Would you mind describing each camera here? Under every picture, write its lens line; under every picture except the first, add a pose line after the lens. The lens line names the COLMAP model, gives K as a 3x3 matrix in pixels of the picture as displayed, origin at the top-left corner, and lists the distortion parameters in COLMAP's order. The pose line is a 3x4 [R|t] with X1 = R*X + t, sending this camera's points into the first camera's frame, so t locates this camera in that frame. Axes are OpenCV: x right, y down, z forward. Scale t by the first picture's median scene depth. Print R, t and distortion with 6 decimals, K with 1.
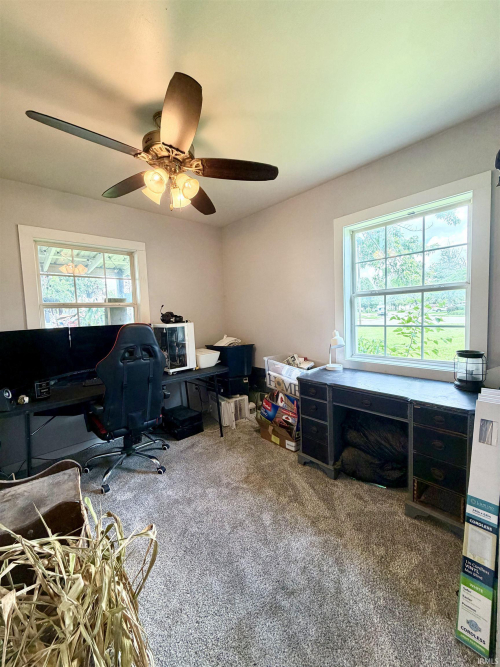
lens RADIAL K [[265.5, 0, 253.4], [0, 265.5, 333.9], [0, 0, 1]] dist [0.000981, -0.000111]
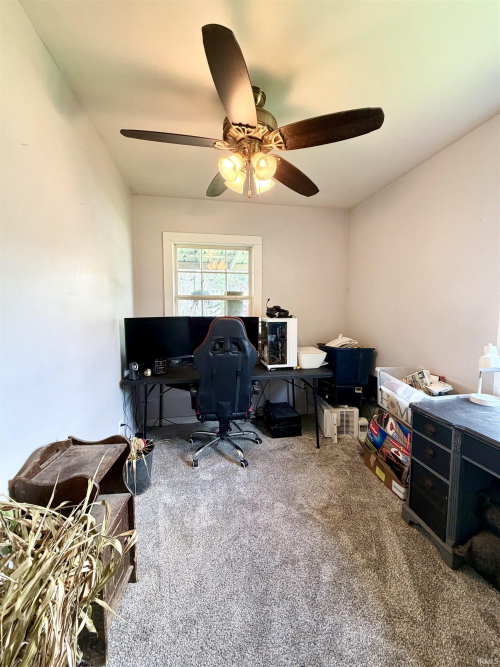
lens RADIAL K [[265.5, 0, 253.6], [0, 265.5, 333.5], [0, 0, 1]] dist [0.000981, -0.000111]
pose [[0.845192, 0.088677, -0.527055, 0.170010], [-0.074213, 0.996058, 0.048578, -0.029093], [0.529285, -0.001943, 0.848442, 0.164249]]
